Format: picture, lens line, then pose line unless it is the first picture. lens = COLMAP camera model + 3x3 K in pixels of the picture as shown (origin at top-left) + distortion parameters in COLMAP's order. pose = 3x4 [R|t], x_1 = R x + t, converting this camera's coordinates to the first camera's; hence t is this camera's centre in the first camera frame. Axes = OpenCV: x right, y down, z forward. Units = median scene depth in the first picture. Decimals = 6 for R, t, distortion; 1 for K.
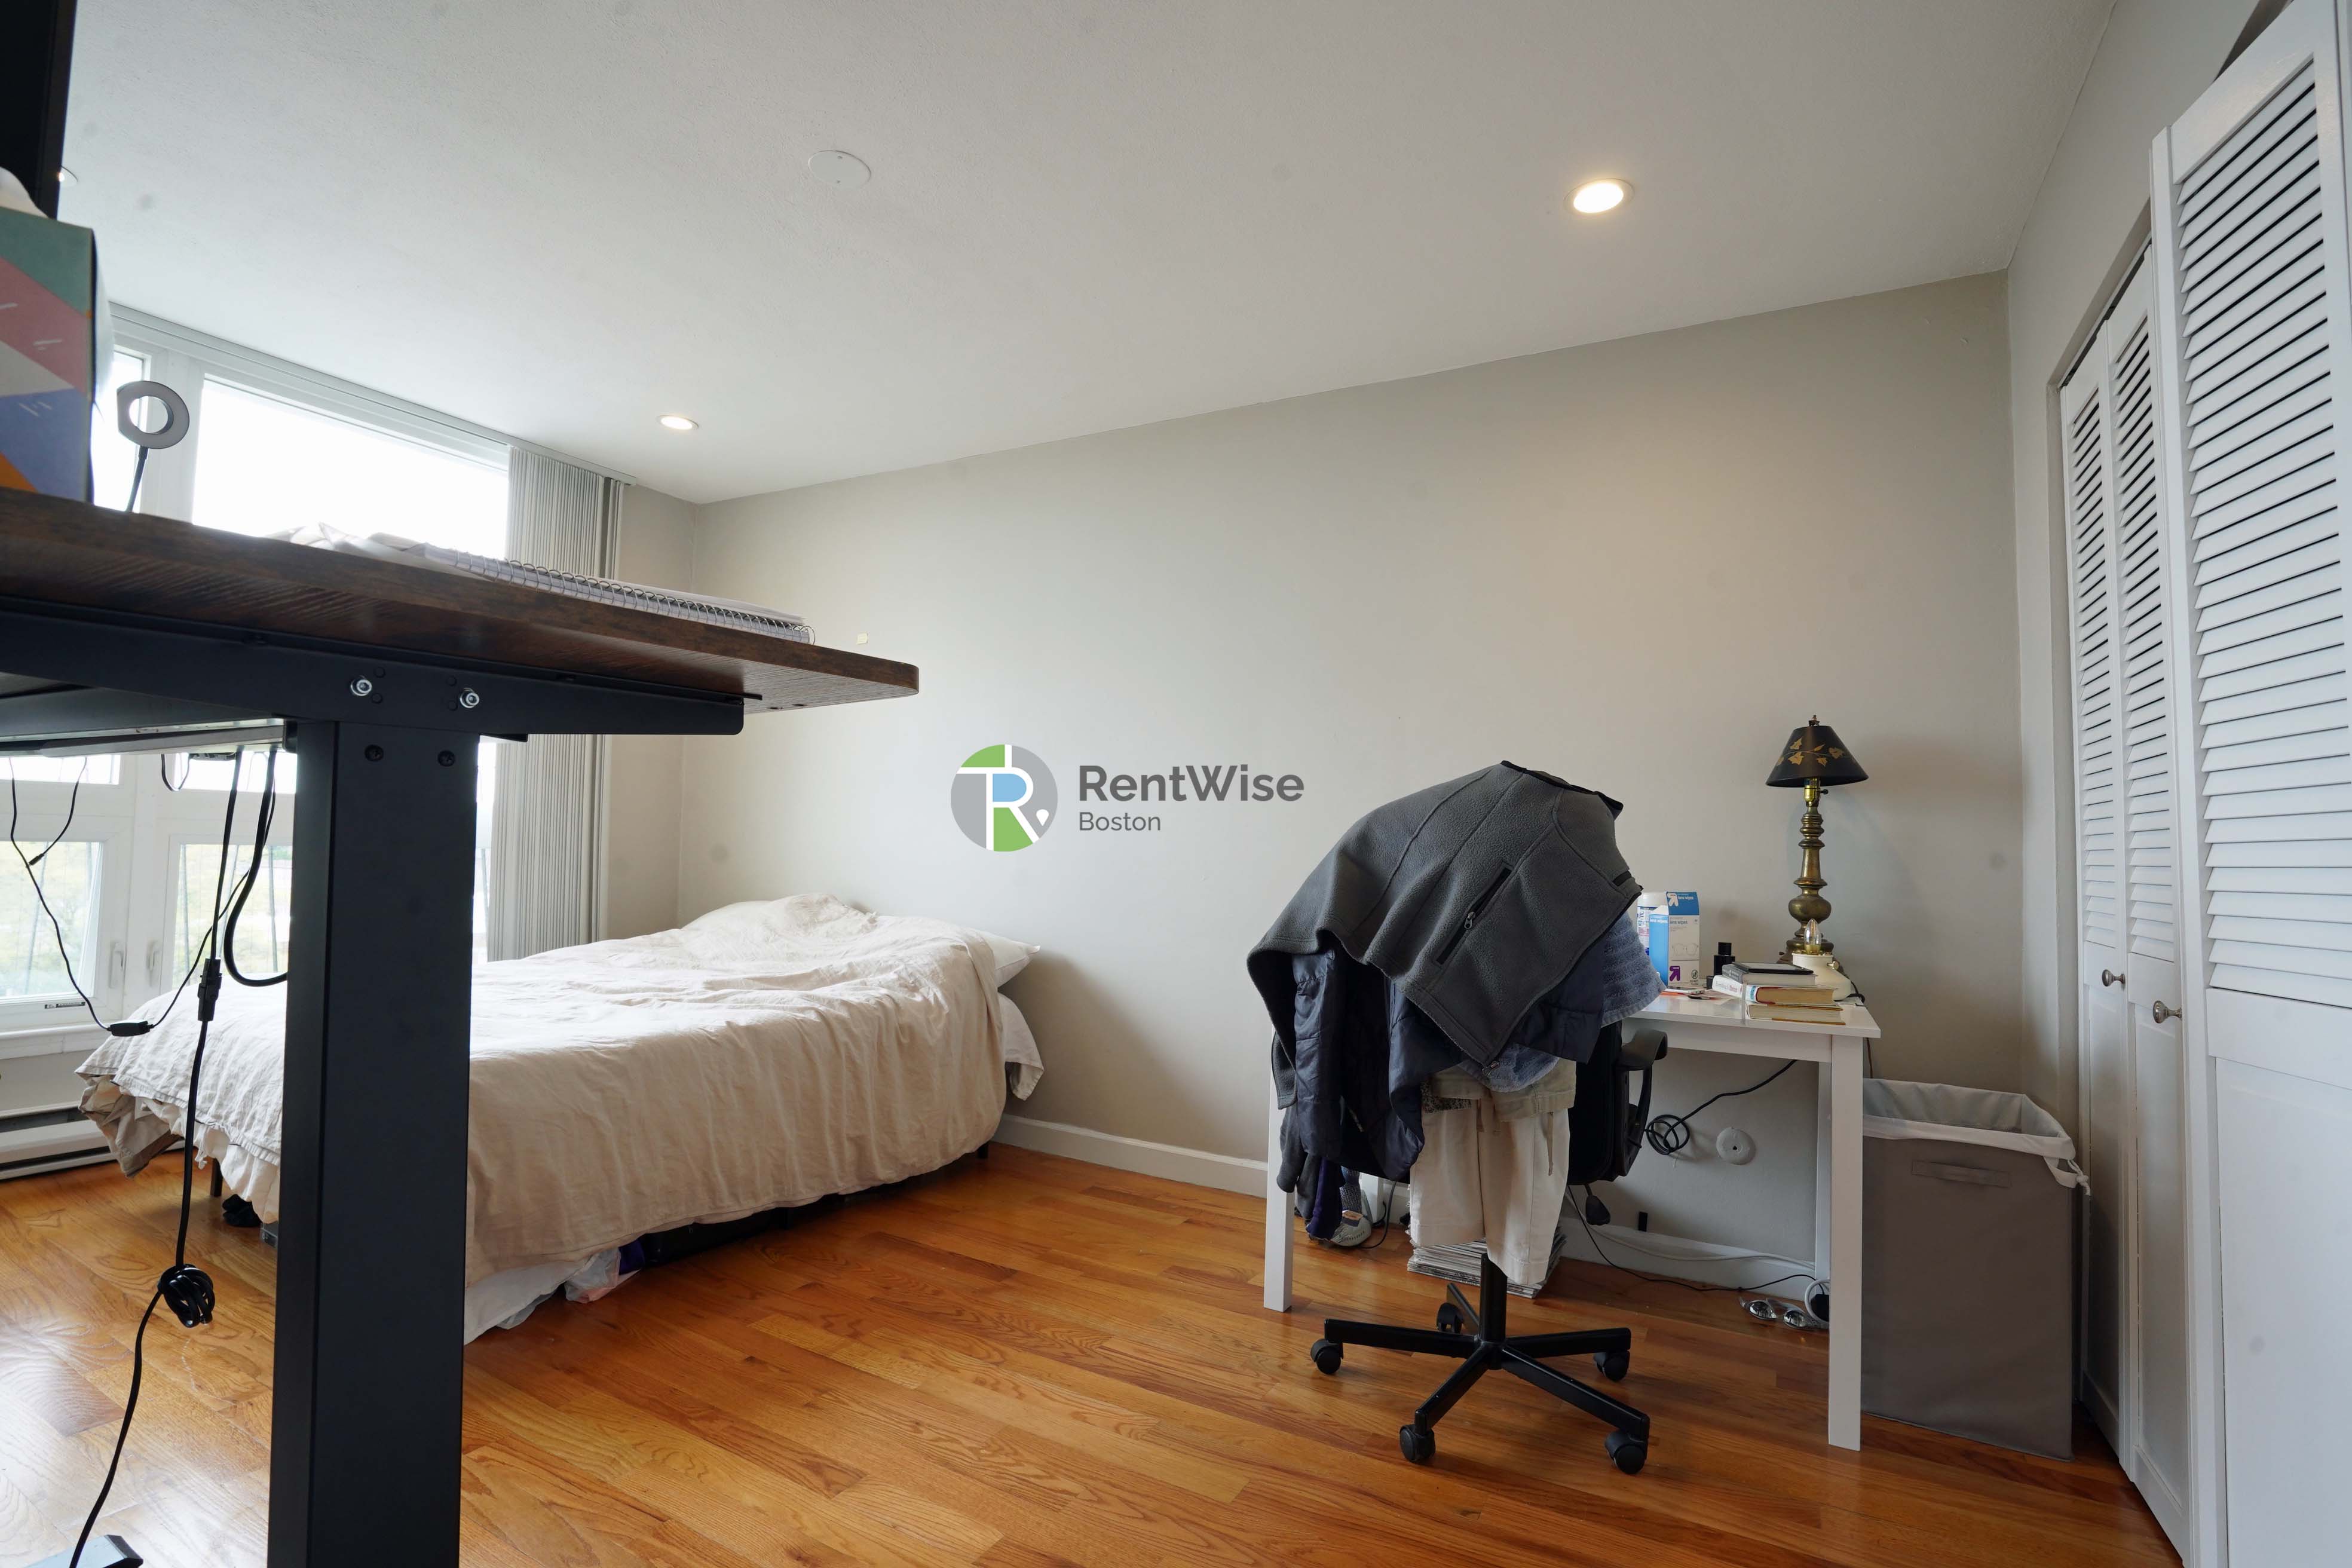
lens RADIAL K [[1094.5, 0, 1167.8], [0, 1094.5, 792.9], [0, 0, 1]] dist [-0.055957, 0.020273]
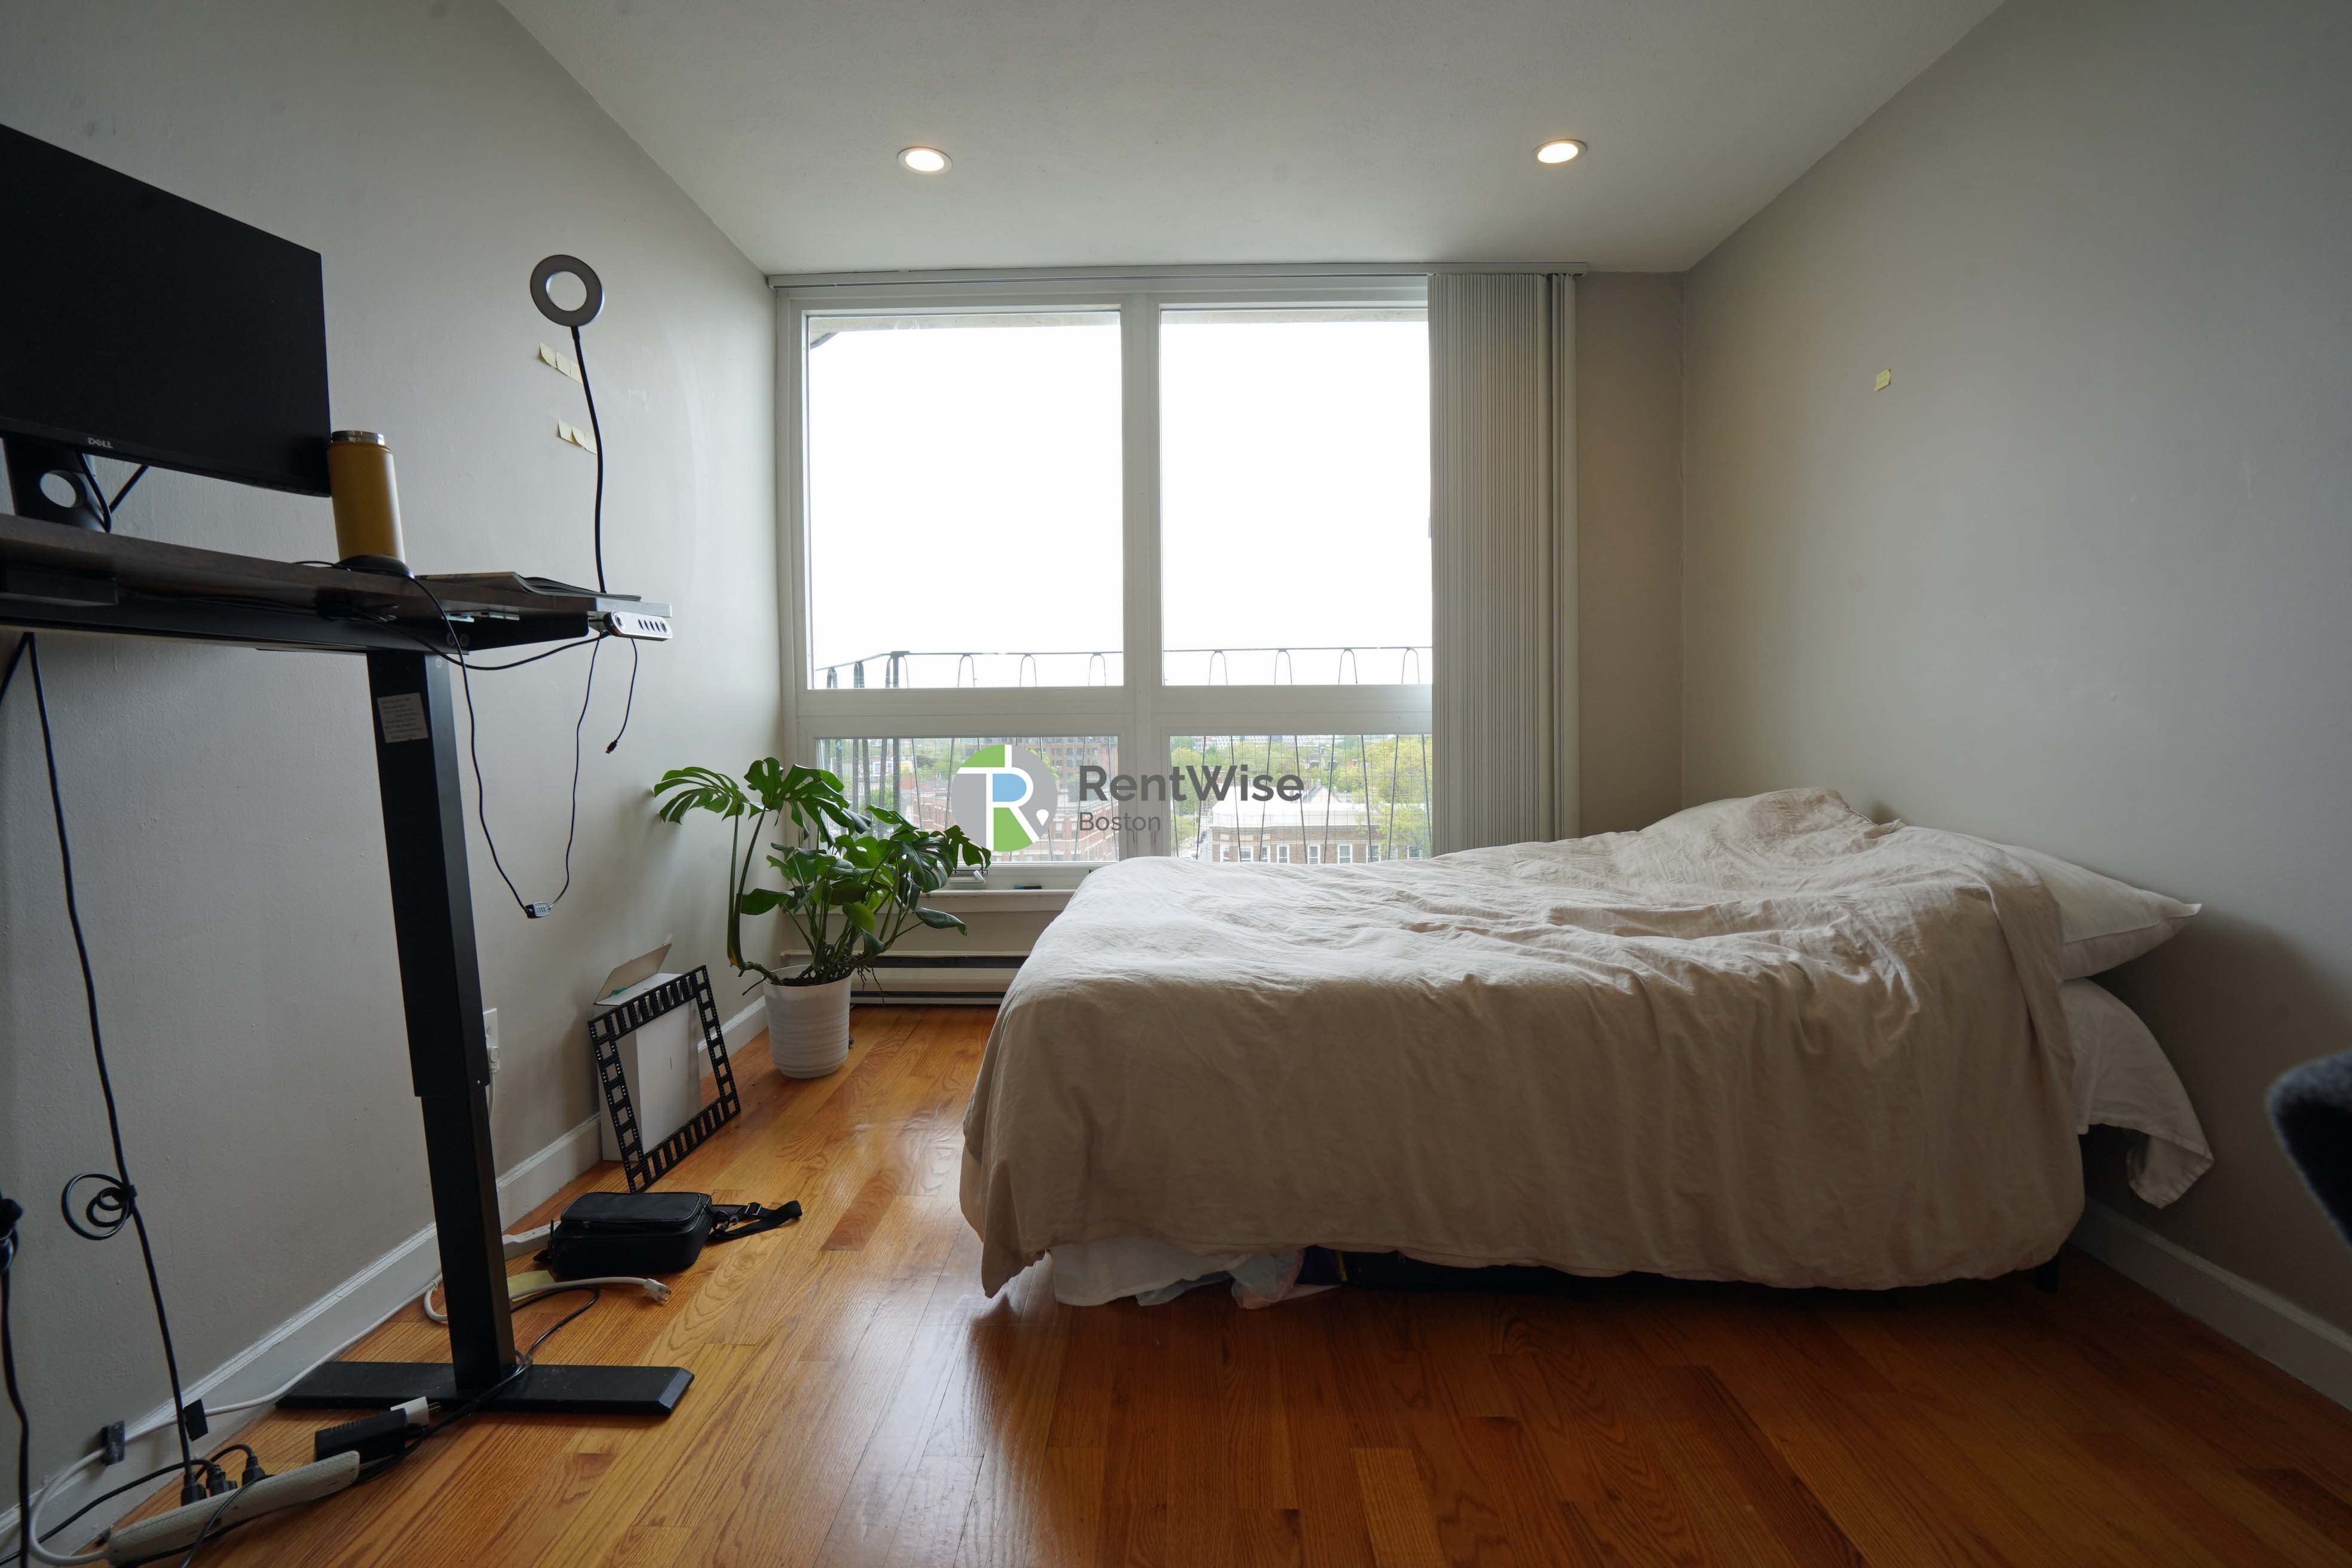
lens RADIAL K [[1079.9, 0, 1174.8], [0, 1079.9, 805.4], [0, 0, 1]] dist [-0.044543, 0.019481]
pose [[0.479631, 0.028398, -0.877010, 0.078190], [0.069419, 0.995115, 0.070187, 0.037854], [0.874720, -0.094546, 0.475317, 0.442069]]
